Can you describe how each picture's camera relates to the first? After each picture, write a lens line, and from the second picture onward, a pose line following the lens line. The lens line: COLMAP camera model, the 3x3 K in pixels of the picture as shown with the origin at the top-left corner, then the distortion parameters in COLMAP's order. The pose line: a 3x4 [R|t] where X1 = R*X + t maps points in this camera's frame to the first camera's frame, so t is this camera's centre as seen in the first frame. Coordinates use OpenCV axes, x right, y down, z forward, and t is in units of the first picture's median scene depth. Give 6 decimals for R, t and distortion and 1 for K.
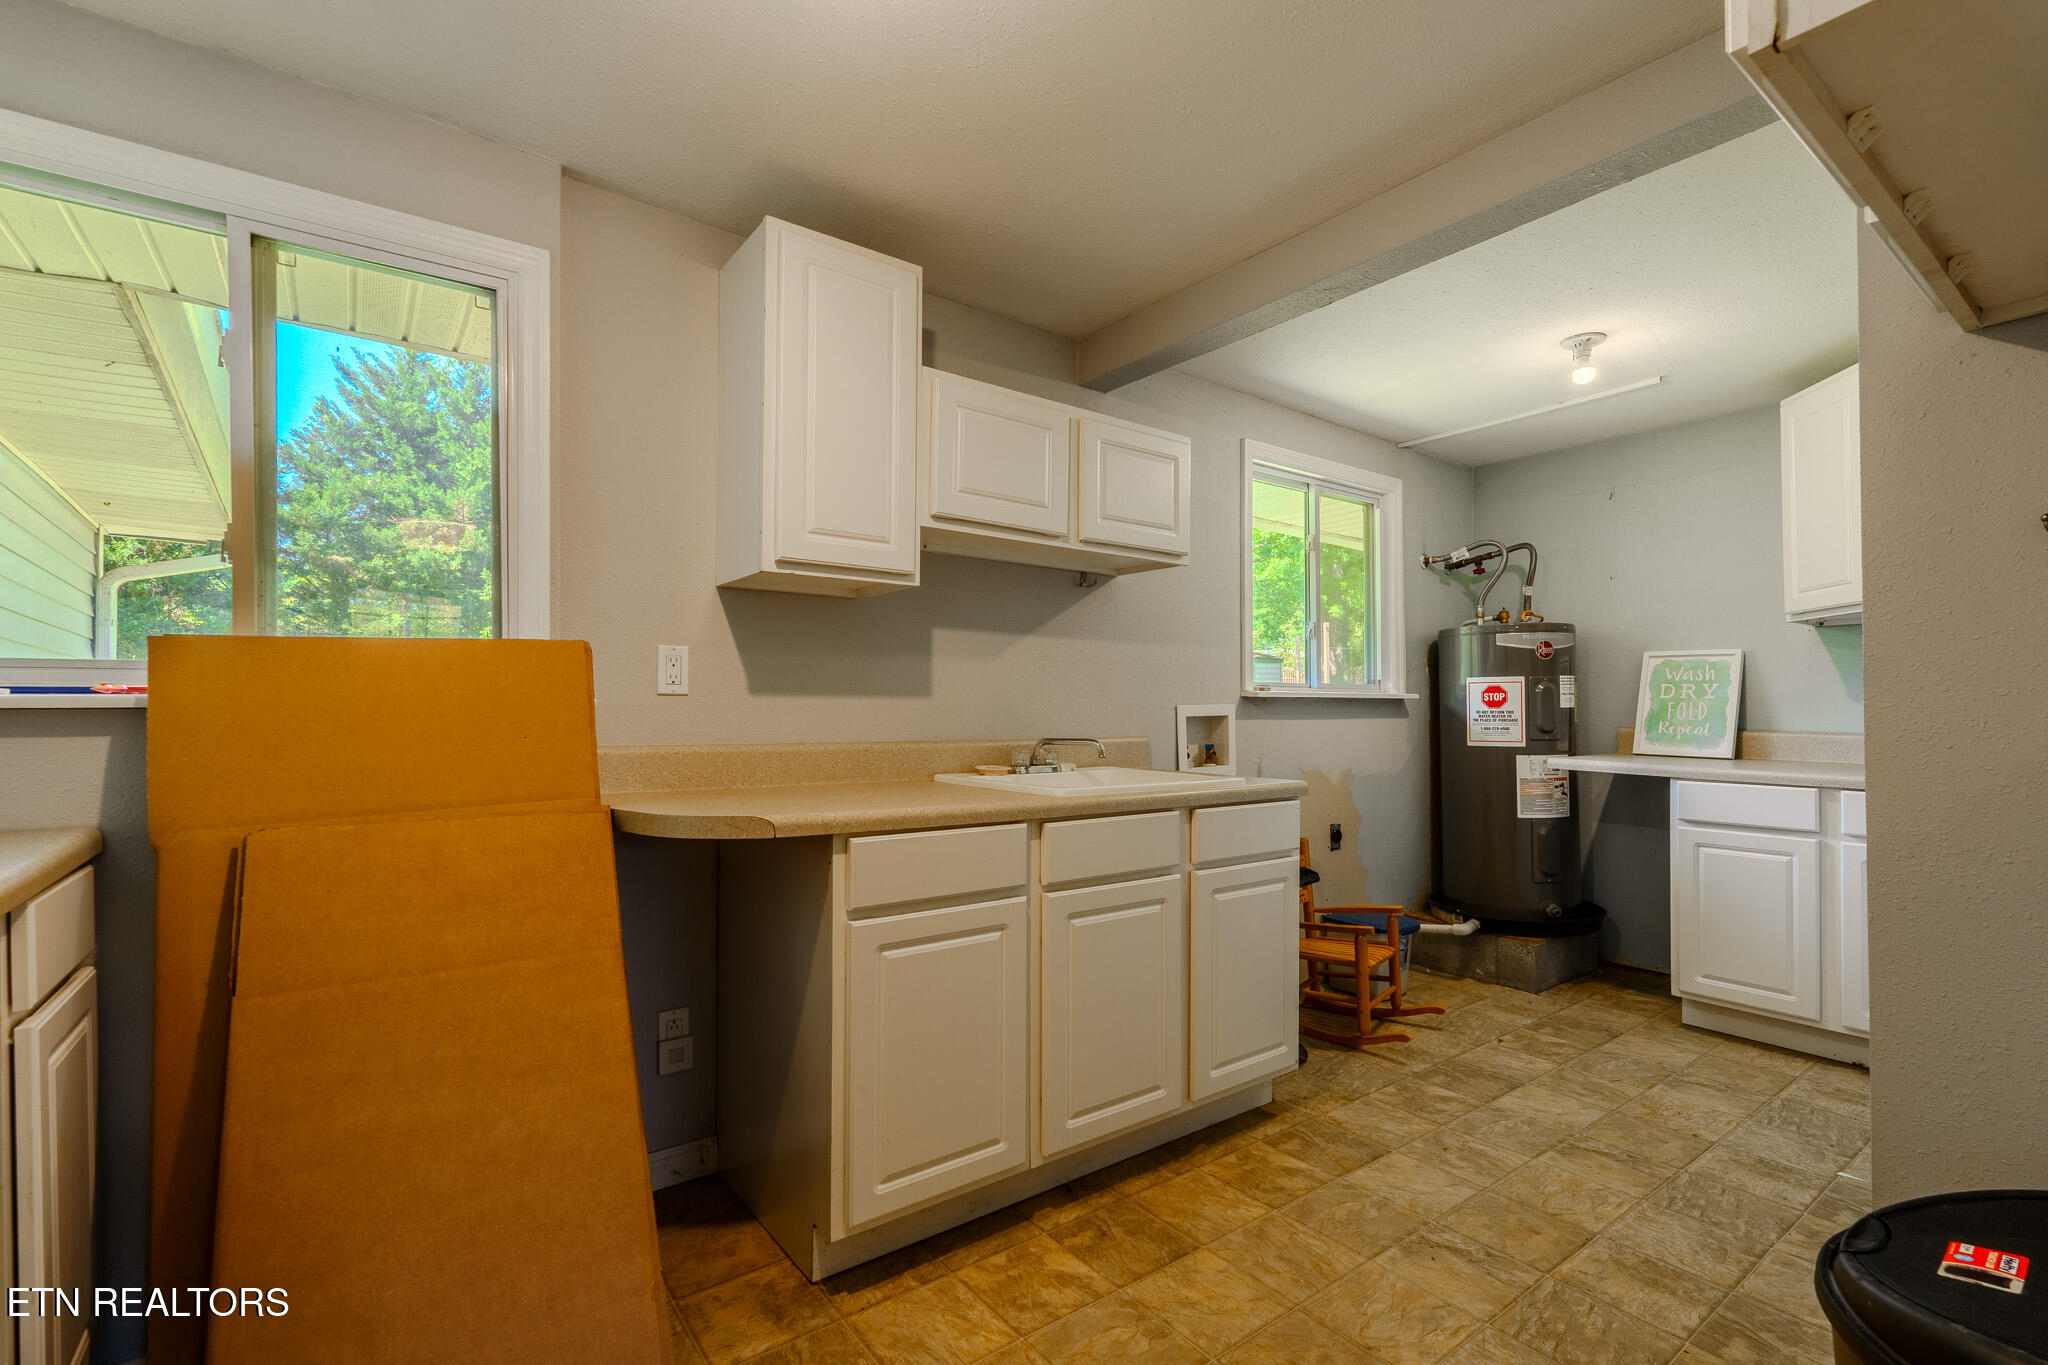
lens RADIAL K [[893.8, 0, 1017.6], [0, 893.8, 688.0], [0, 0, 1]] dist [-0.003660, -0.000421]
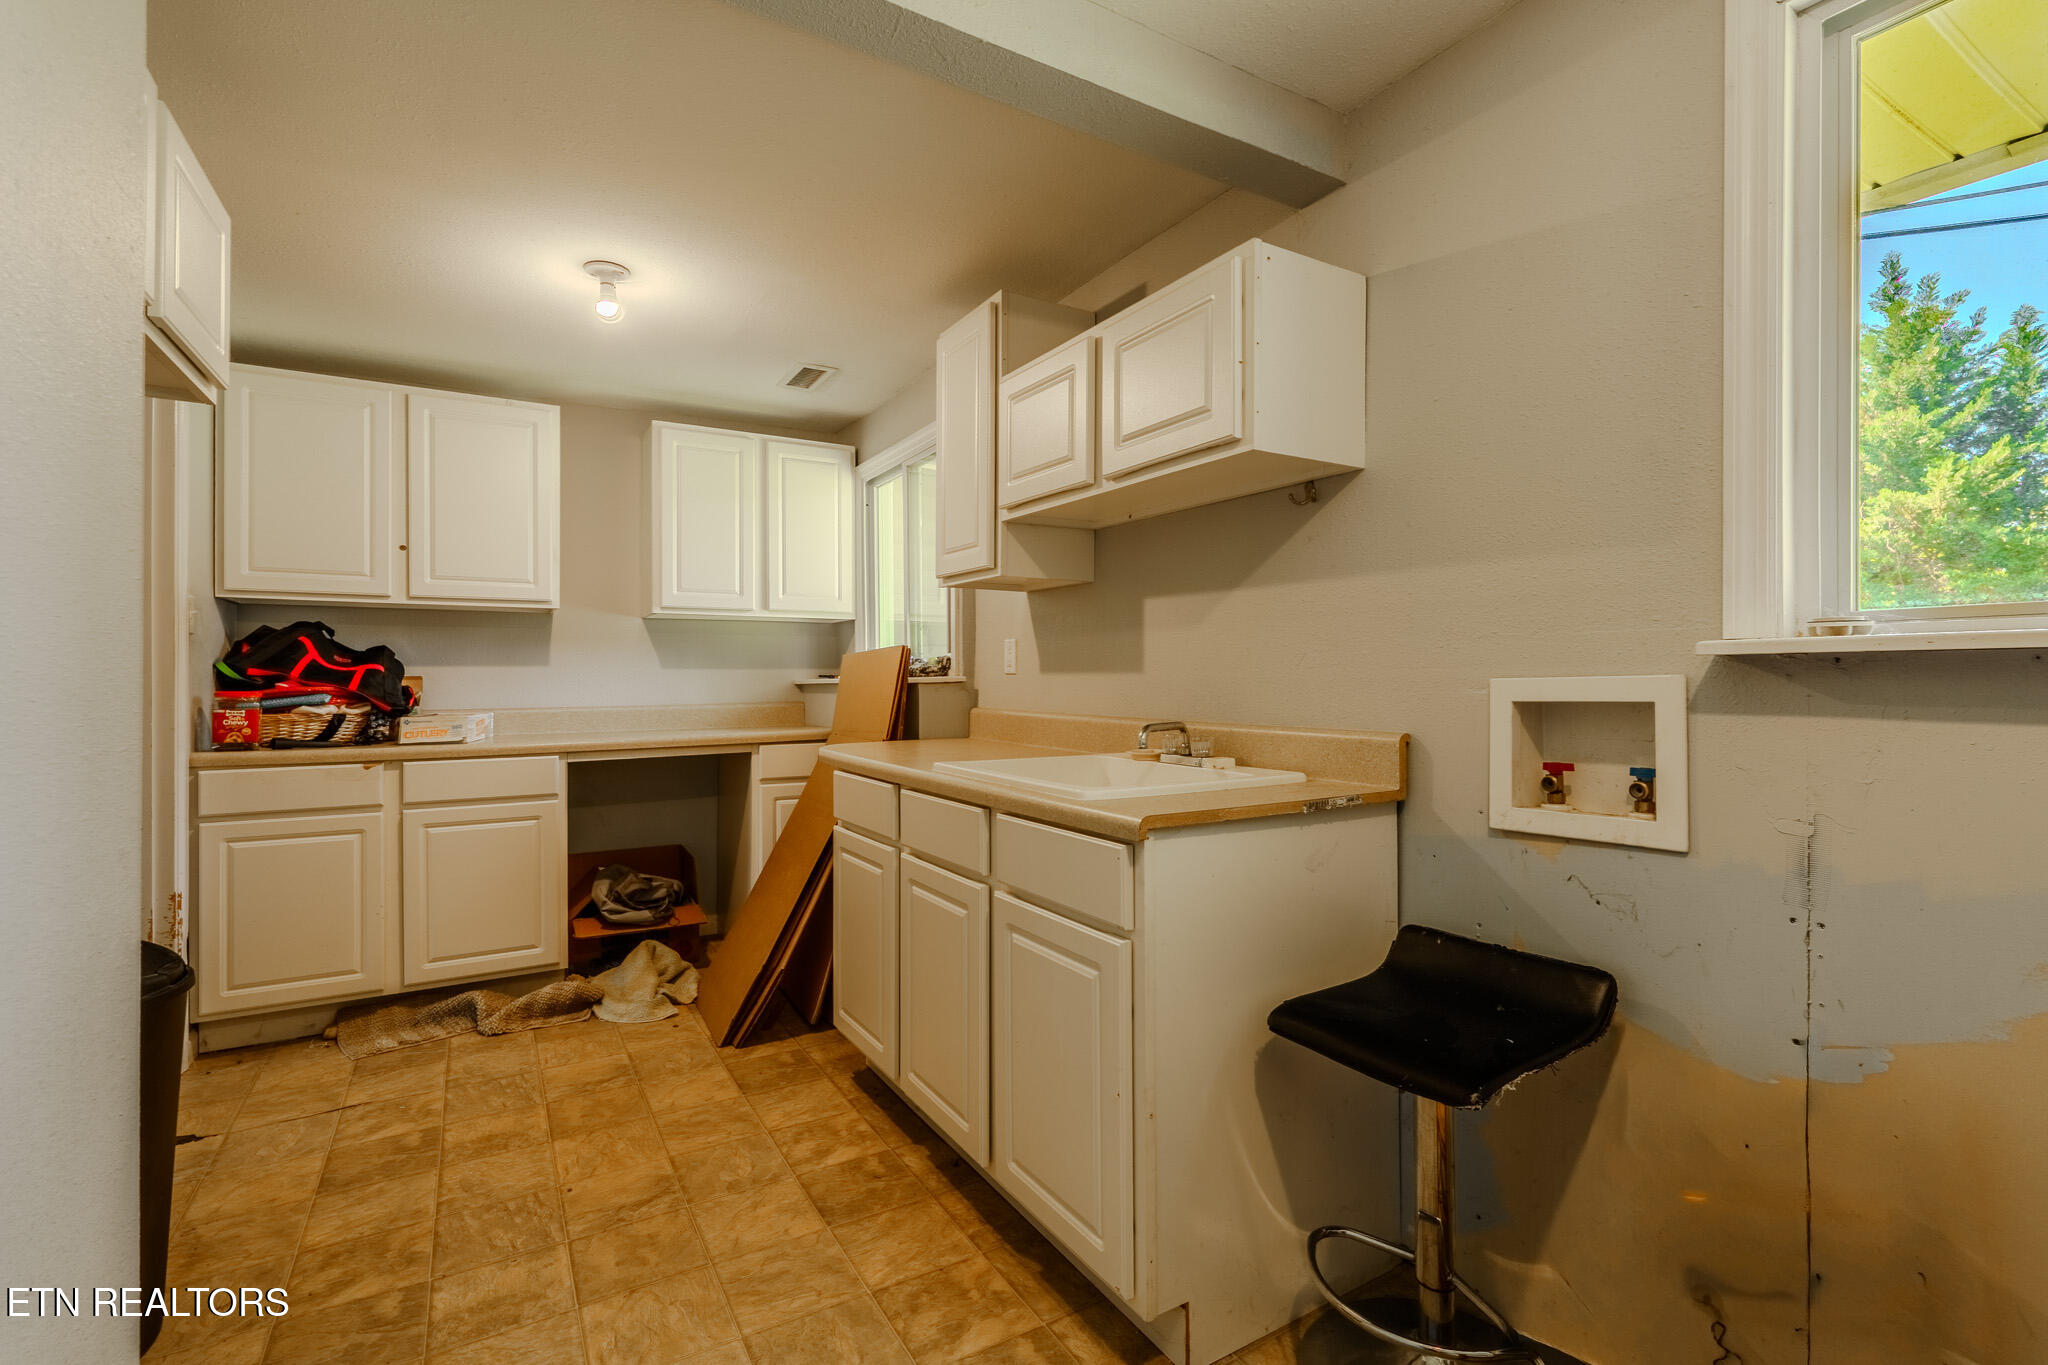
lens RADIAL K [[893.8, 0, 1017.6], [0, 893.8, 688.0], [0, 0, 1]] dist [-0.003660, -0.000421]
pose [[-0.075136, 0.009085, -0.997132, 1.152692], [0.026334, 0.999628, 0.007124, 0.021014], [0.996825, -0.025723, -0.075348, 1.269238]]
